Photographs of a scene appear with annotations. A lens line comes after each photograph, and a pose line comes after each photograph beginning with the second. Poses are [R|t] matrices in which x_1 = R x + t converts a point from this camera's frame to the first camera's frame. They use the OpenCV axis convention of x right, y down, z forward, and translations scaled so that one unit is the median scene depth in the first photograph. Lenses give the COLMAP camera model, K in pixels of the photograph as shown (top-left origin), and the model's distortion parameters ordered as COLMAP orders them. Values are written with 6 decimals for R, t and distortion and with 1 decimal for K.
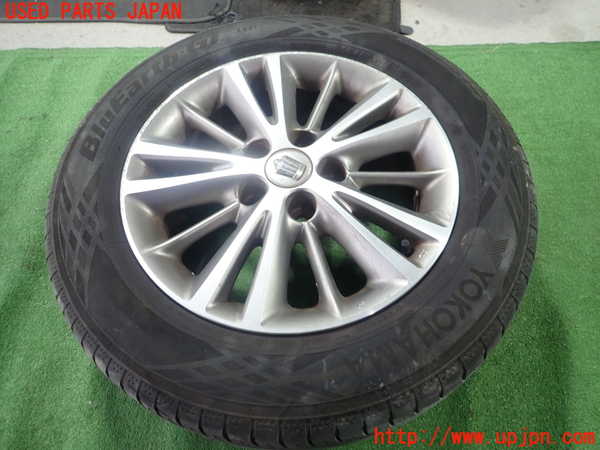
lens RADIAL K [[438.1, 0, 298.6], [0, 438.1, 223.9], [0, 0, 1]] dist [0.000439, -0.004758]
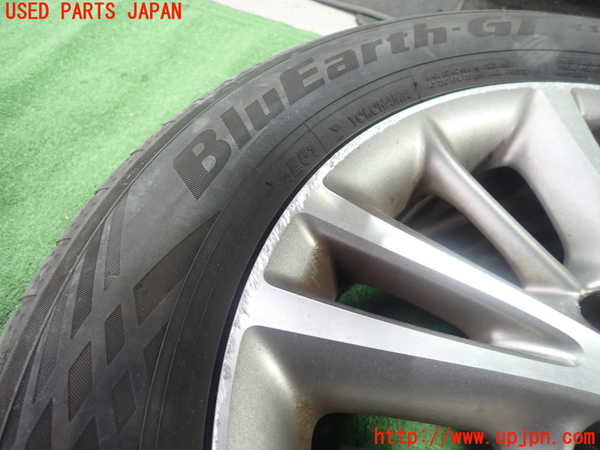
lens RADIAL K [[438.1, 0, 299.0], [0, 438.1, 226.1], [0, 0, 1]] dist [0.000439, -0.004758]
pose [[0.927887, 0.351364, -0.124777, -0.254347], [-0.361977, 0.929130, -0.075428, -0.093772], [0.089432, 0.115155, 0.989314, 0.488360]]
